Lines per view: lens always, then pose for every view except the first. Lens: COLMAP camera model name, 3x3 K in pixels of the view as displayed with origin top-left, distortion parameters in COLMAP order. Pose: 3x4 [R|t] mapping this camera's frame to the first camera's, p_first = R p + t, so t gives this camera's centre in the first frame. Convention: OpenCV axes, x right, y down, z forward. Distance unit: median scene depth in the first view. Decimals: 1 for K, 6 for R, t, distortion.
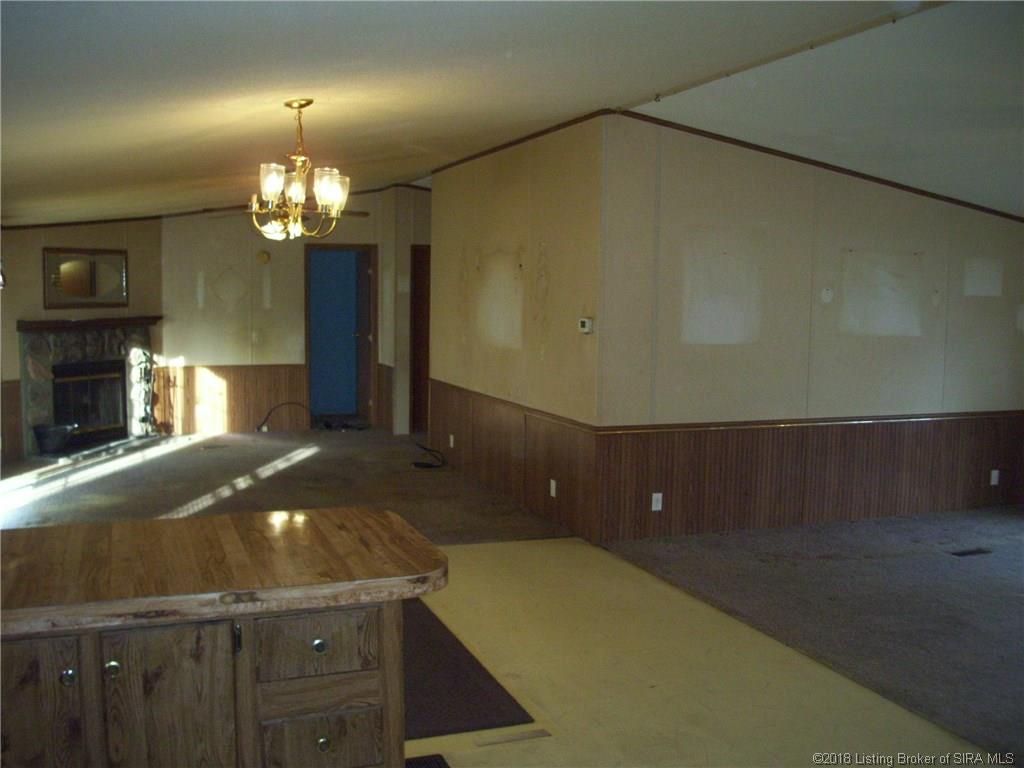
lens RADIAL K [[1045.0, 0, 496.6], [0, 1045.0, 395.0], [0, 0, 1]] dist [-0.156027, 0.111744]
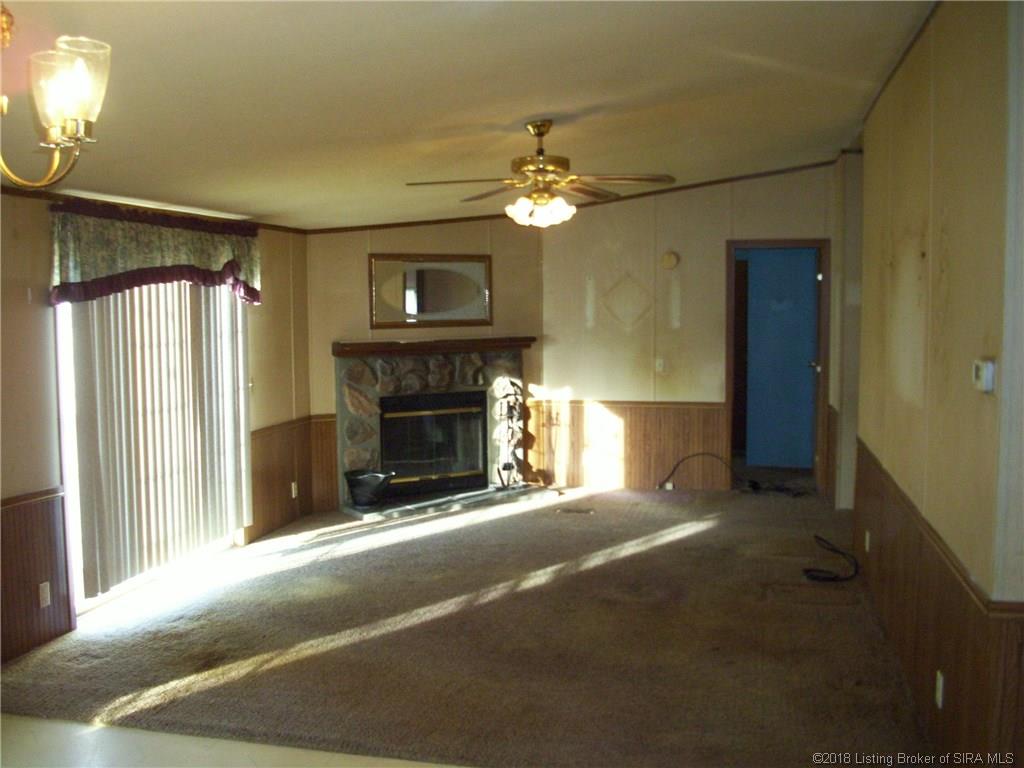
lens RADIAL K [[1045.0, 0, 496.6], [0, 1045.0, 395.0], [0, 0, 1]] dist [-0.156027, 0.111744]
pose [[0.832463, 0.031866, -0.553164, 0.099180], [-0.038809, 0.999246, -0.000839, -0.031367], [0.552720, 0.022166, 0.833072, 0.324787]]
